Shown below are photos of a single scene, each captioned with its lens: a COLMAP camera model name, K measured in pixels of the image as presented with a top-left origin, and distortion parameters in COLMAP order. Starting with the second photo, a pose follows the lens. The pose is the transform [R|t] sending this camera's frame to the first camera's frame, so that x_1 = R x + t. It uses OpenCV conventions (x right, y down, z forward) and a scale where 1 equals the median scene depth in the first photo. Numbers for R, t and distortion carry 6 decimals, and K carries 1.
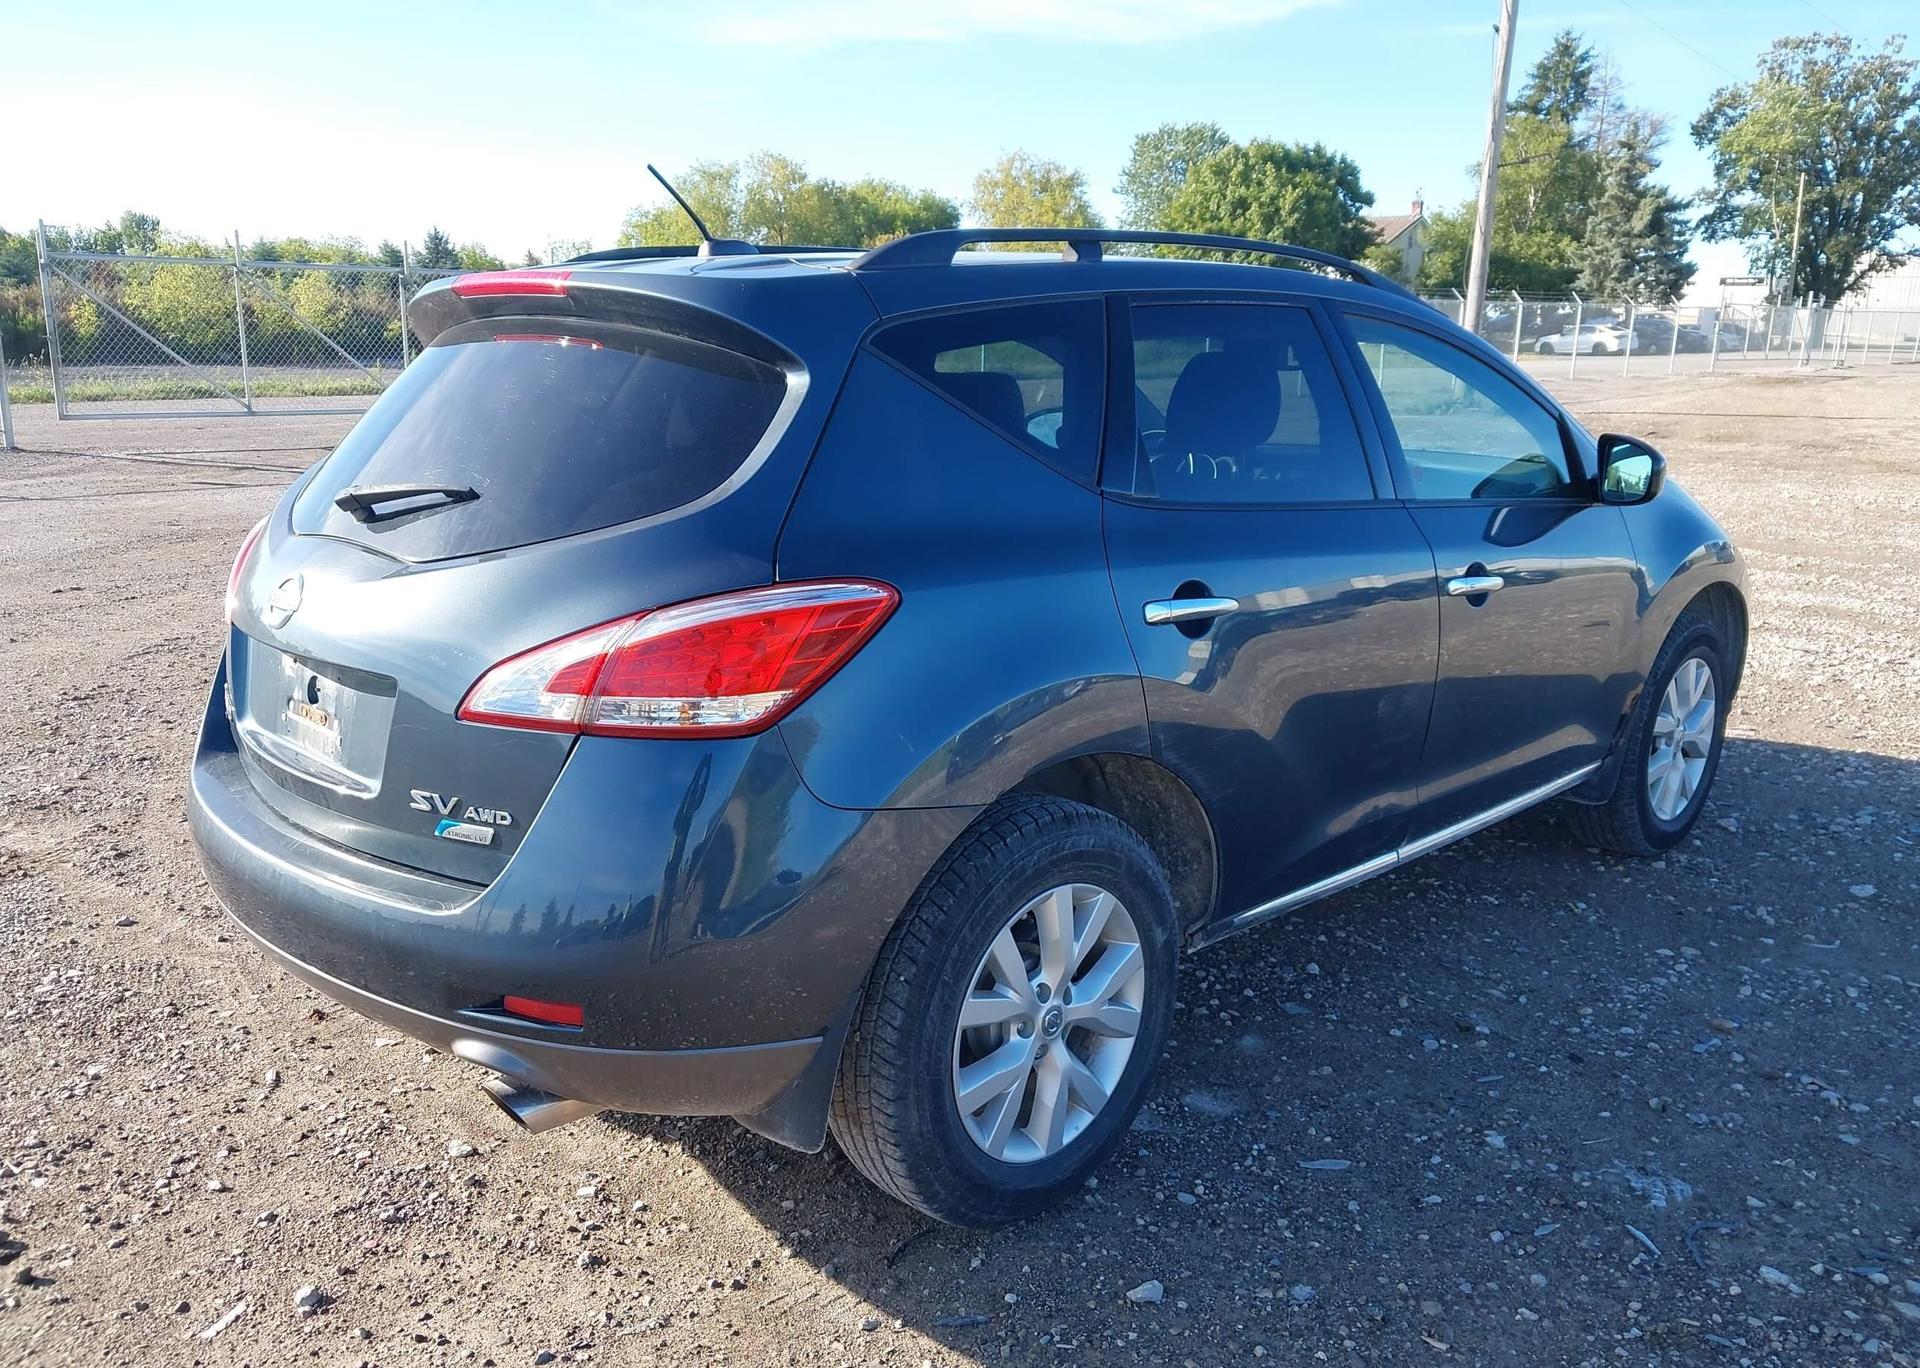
lens RADIAL K [[1463.7, 0, 968.0], [0, 1463.7, 690.8], [0, 0, 1]] dist [-0.002075, 0.002024]
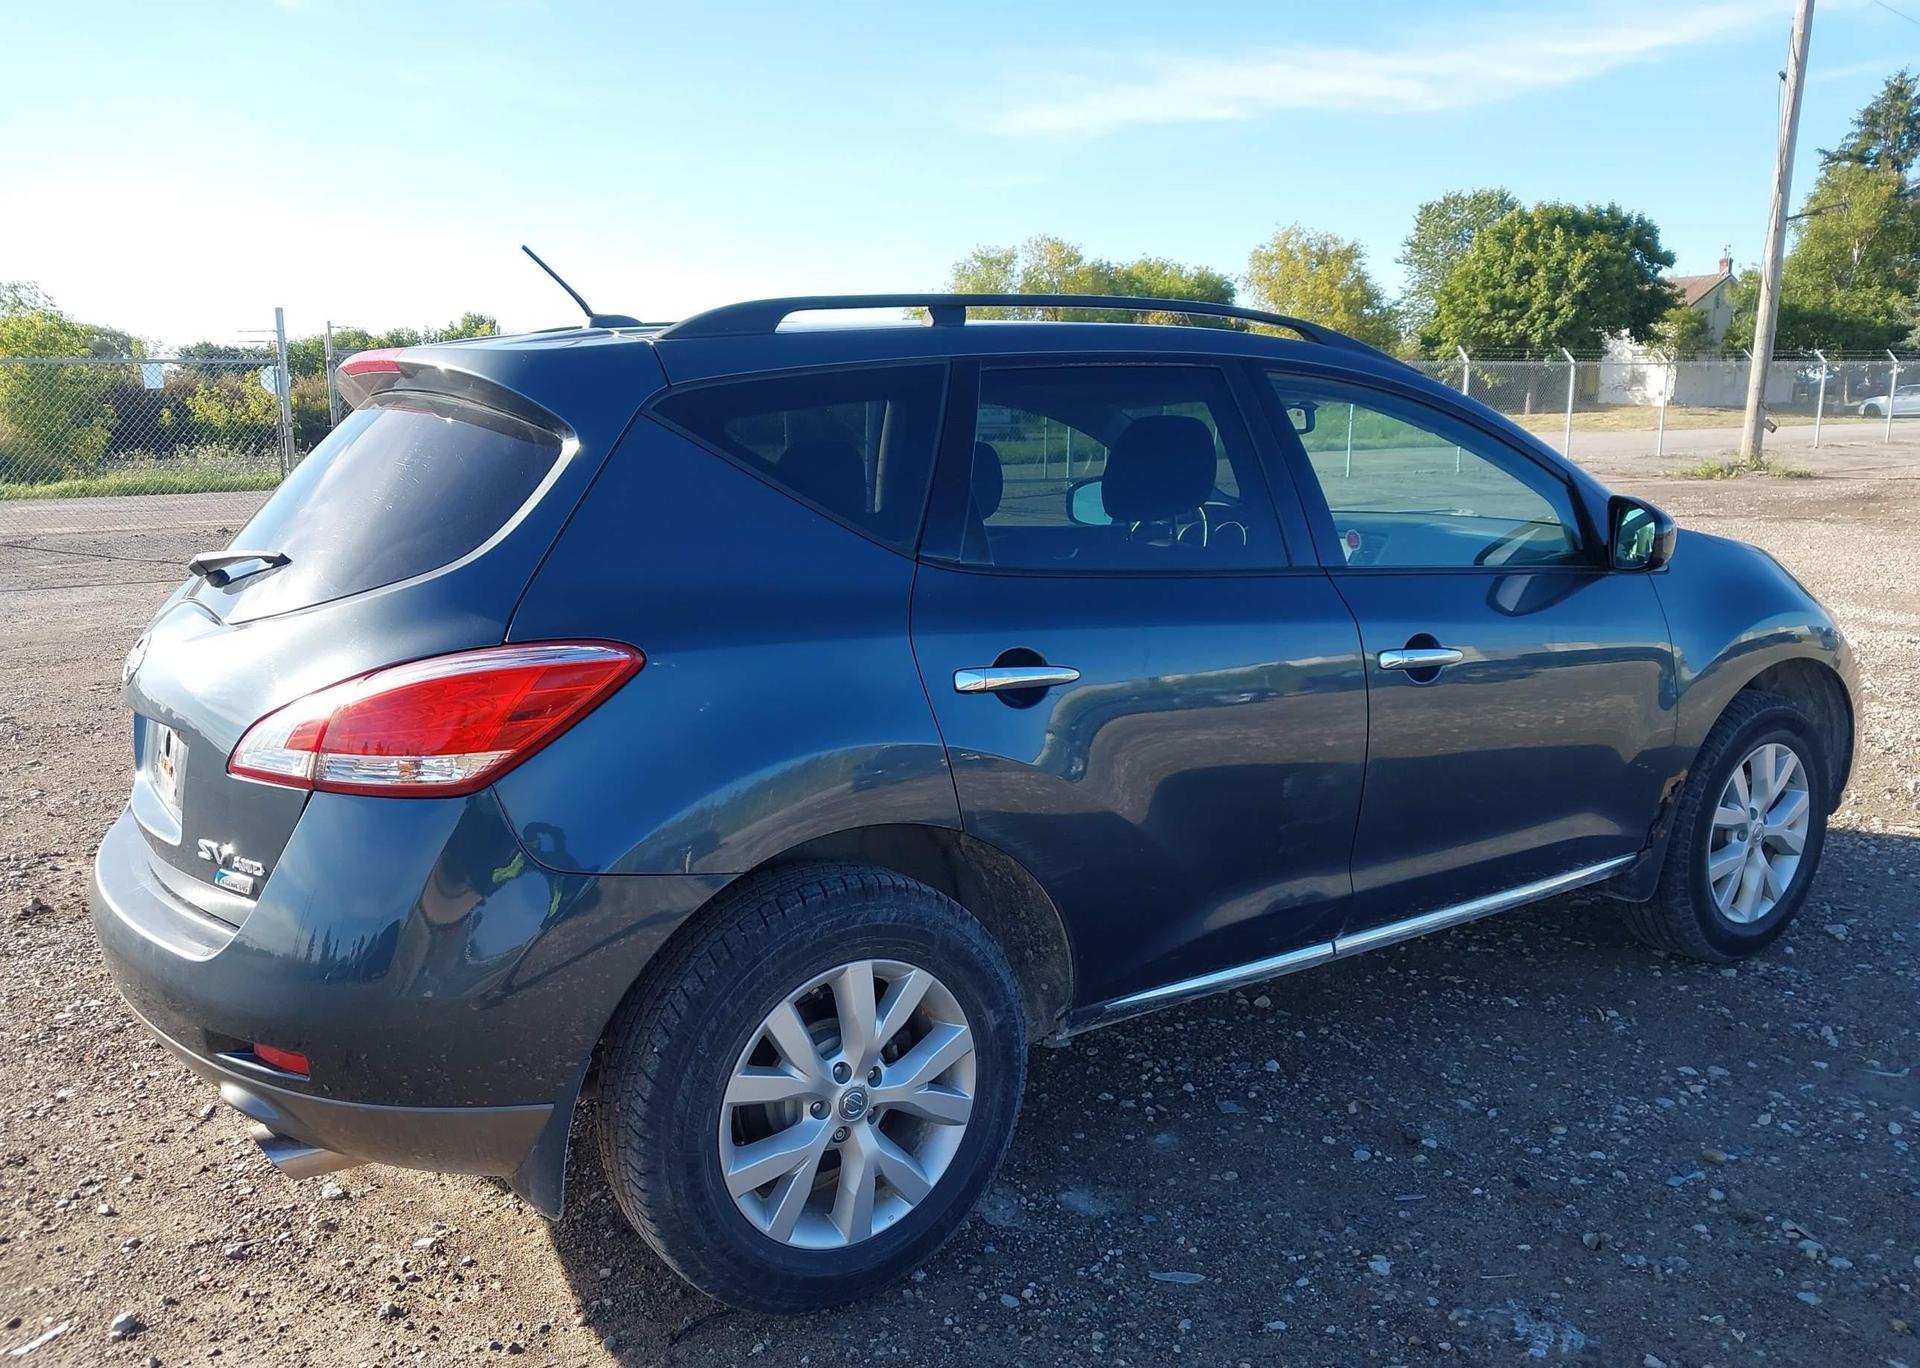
lens RADIAL K [[1463.7, 0, 974.1], [0, 1463.7, 695.6], [0, 0, 1]] dist [-0.002075, 0.002024]
pose [[0.984648, 0.014400, -0.173959, 0.283164], [-0.022541, 0.998737, -0.044909, -0.000338], [0.173092, 0.048141, 0.983728, 0.048143]]
